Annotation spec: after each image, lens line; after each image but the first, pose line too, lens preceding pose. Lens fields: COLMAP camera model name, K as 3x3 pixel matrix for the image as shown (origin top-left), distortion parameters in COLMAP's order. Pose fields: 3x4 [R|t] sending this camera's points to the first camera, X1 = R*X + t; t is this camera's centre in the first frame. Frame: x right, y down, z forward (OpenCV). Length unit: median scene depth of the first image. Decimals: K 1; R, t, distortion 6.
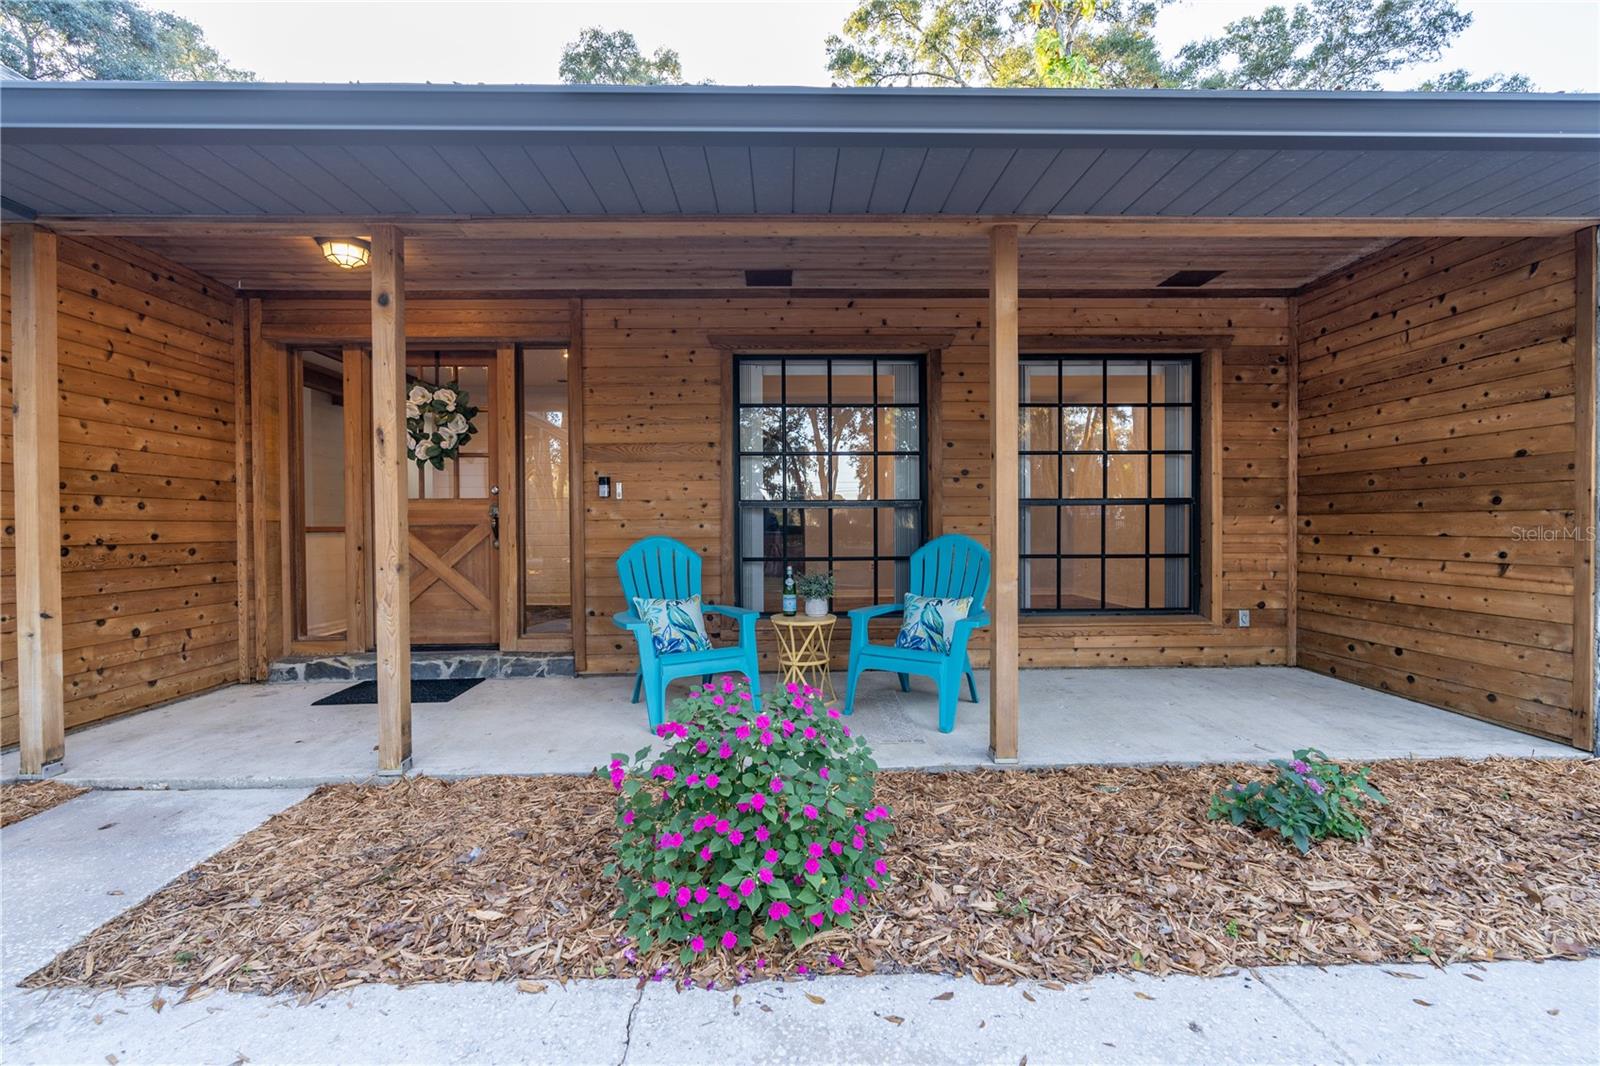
lens RADIAL K [[724.9, 0, 800.0], [0, 724.9, 533.0], [0, 0, 1]] dist [-0.005452, 0.000974]
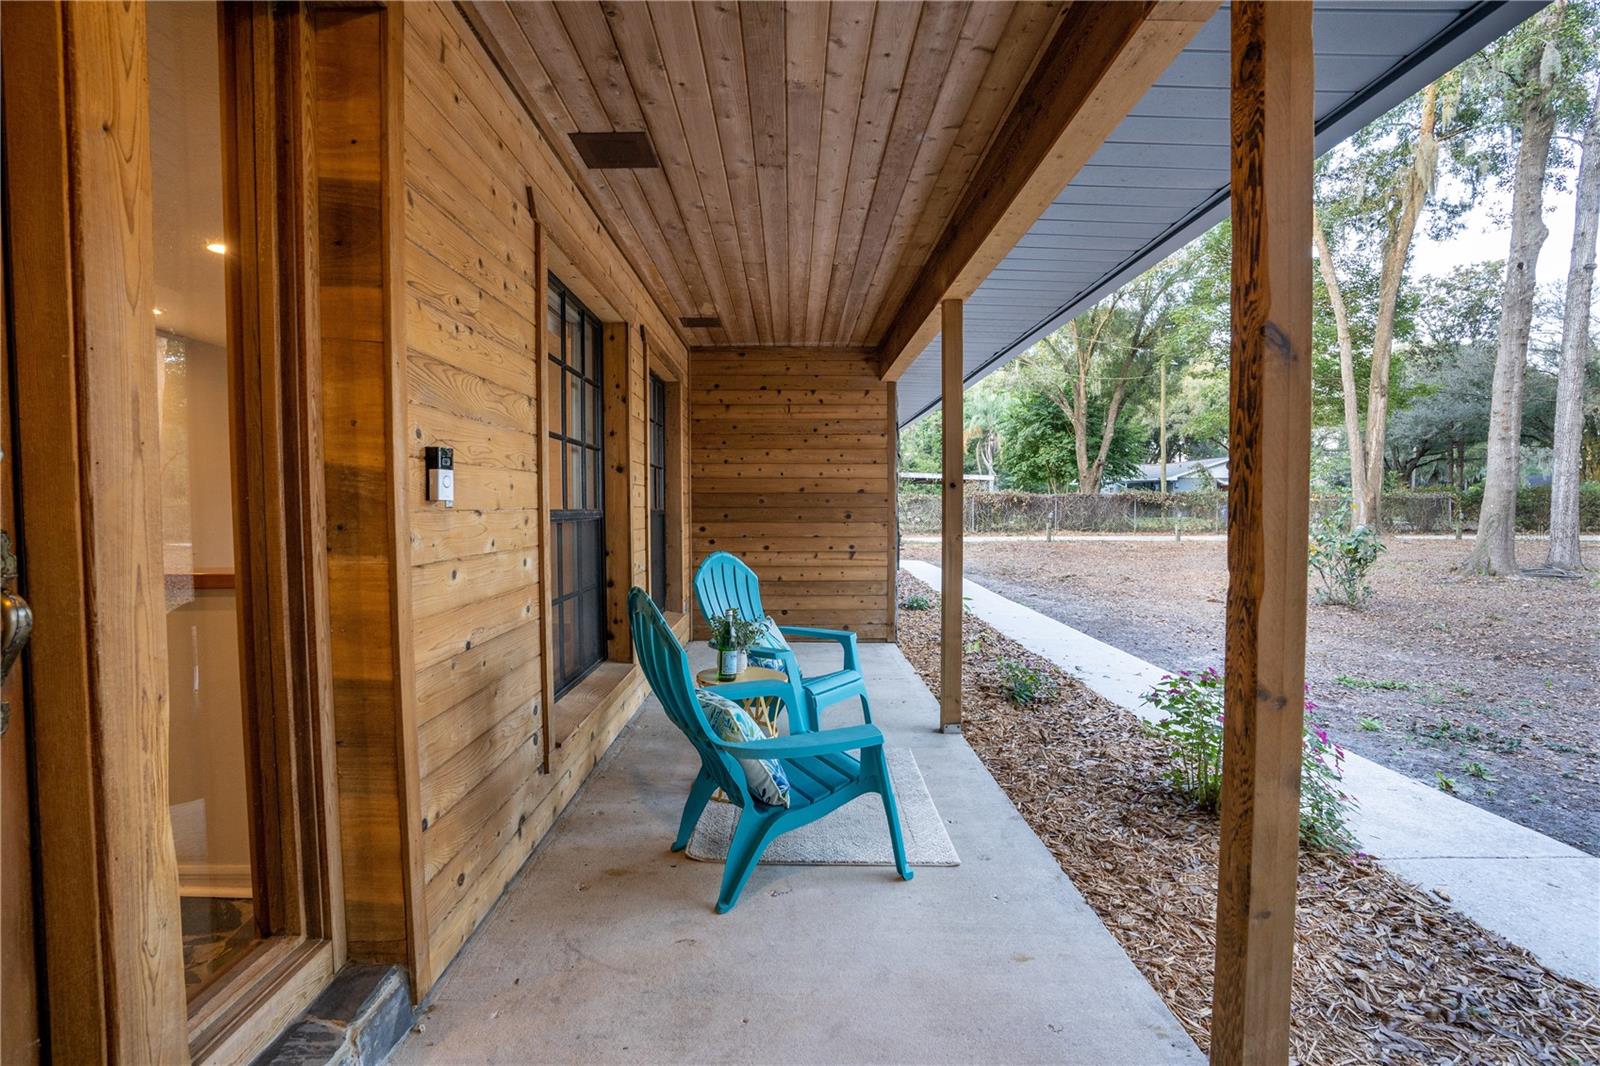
lens RADIAL K [[724.9, 0, 800.0], [0, 724.9, 533.0], [0, 0, 1]] dist [-0.005452, 0.000974]
pose [[0.010792, -0.006564, 0.999920, -0.606844], [0.012496, 0.999901, 0.006429, -0.012383], [-0.999864, 0.012426, 0.010873, 0.809669]]
